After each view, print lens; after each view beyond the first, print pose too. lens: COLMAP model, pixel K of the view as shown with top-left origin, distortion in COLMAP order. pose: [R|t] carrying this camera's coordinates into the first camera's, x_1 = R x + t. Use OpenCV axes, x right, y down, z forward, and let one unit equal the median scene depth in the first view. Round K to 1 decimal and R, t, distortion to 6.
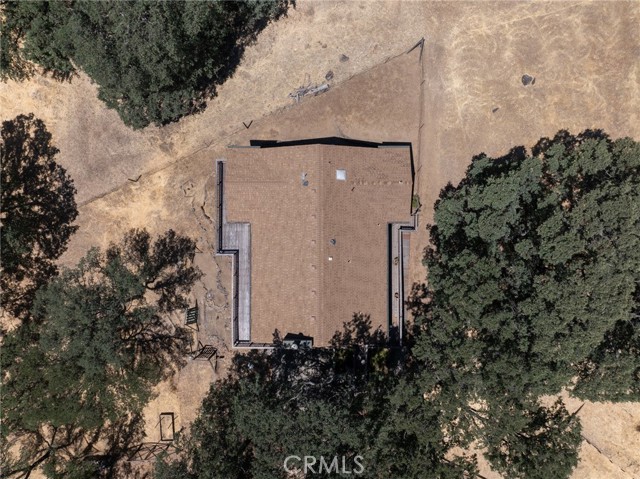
lens RADIAL K [[456.6, 0, 322.2], [0, 456.6, 233.9], [0, 0, 1]] dist [-0.048000, 0.031702]
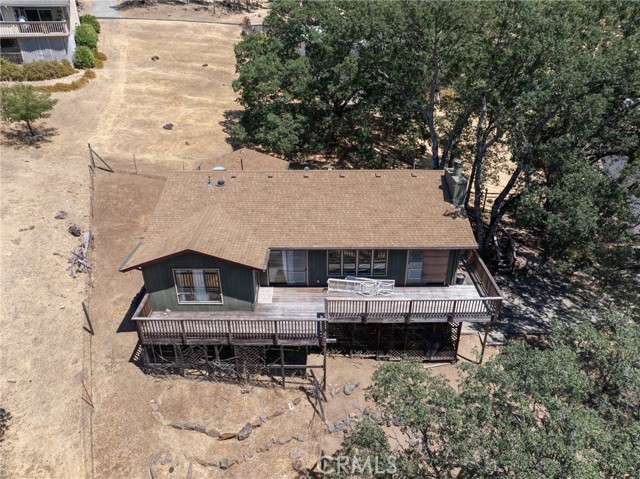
lens RADIAL K [[456.6, 0, 322.2], [0, 456.6, 233.9], [0, 0, 1]] dist [-0.048000, 0.031702]
pose [[0.003063, -0.445122, 0.895465, -0.590077], [0.999862, 0.015984, 0.004525, 0.033813], [-0.016327, 0.895327, 0.445109, 0.652258]]
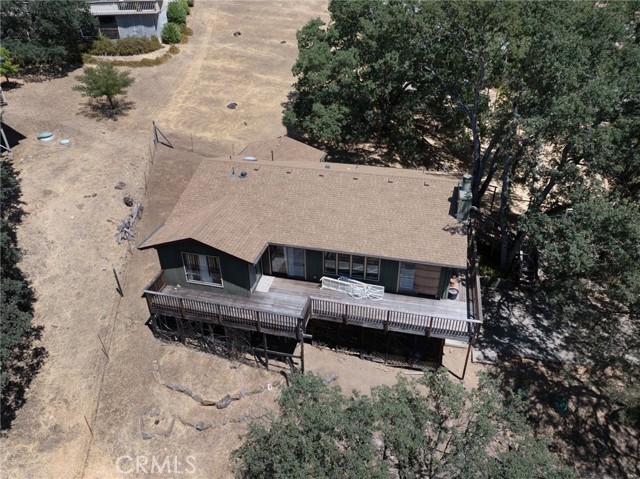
lens RADIAL K [[456.6, 0, 322.2], [0, 456.6, 233.9], [0, 0, 1]] dist [-0.048000, 0.031702]
pose [[0.233958, -0.494735, 0.836960, -0.584570], [0.972115, 0.133214, -0.192995, 0.147253], [-0.016013, 0.858773, 0.512105, 0.599705]]
